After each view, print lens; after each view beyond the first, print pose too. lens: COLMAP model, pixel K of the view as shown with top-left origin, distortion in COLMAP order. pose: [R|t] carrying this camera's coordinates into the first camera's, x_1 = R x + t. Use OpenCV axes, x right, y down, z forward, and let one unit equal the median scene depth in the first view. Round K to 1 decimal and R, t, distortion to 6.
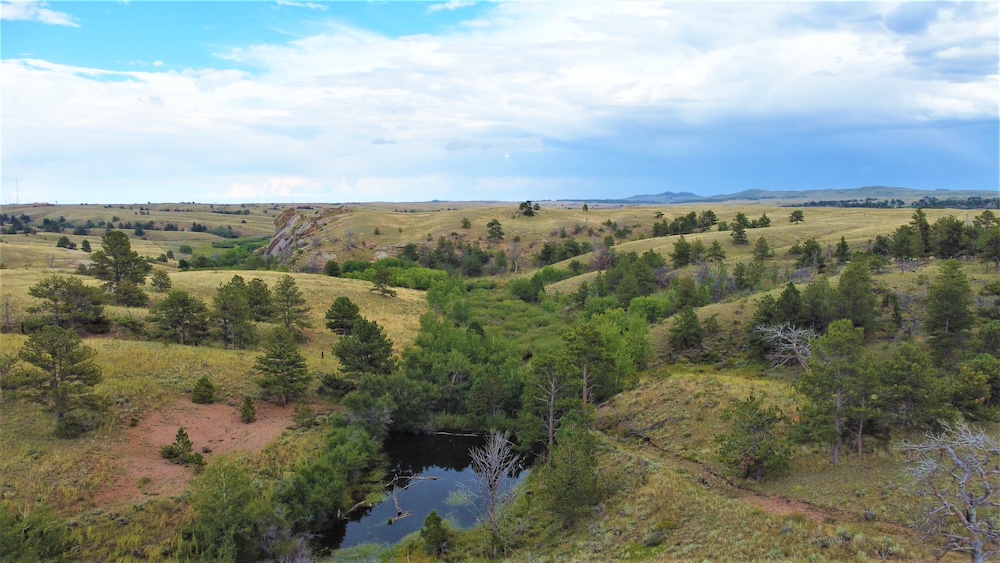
lens RADIAL K [[748.2, 0, 500.8], [0, 748.2, 275.4], [0, 0, 1]] dist [0.001176, -0.004362]
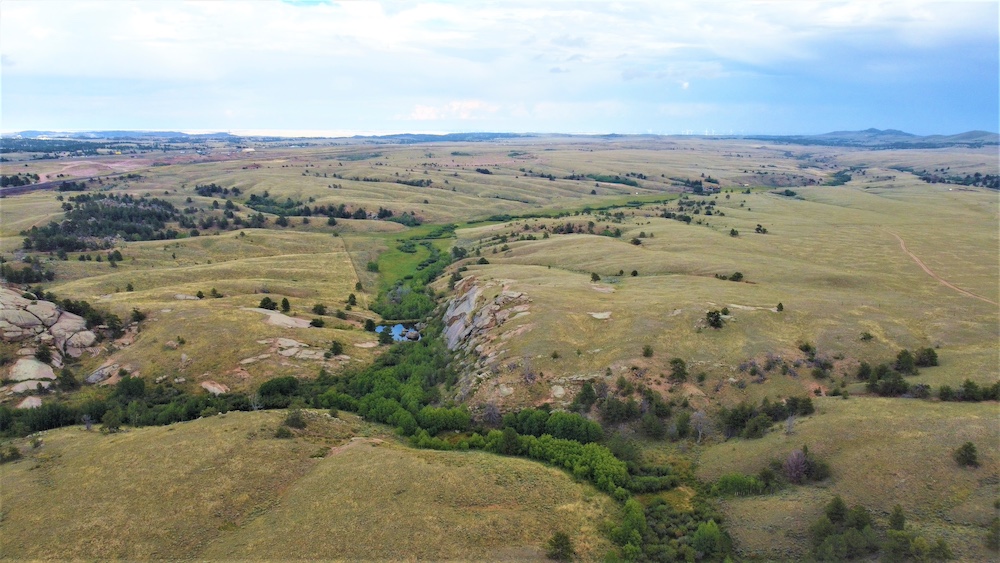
lens RADIAL K [[748.2, 0, 498.4], [0, 748.2, 282.4], [0, 0, 1]] dist [0.001176, -0.004362]
pose [[0.972440, 0.059818, -0.225348, -0.019188], [-0.028614, 0.989840, 0.139274, -0.249721], [0.231389, -0.128988, 0.964272, 0.040759]]
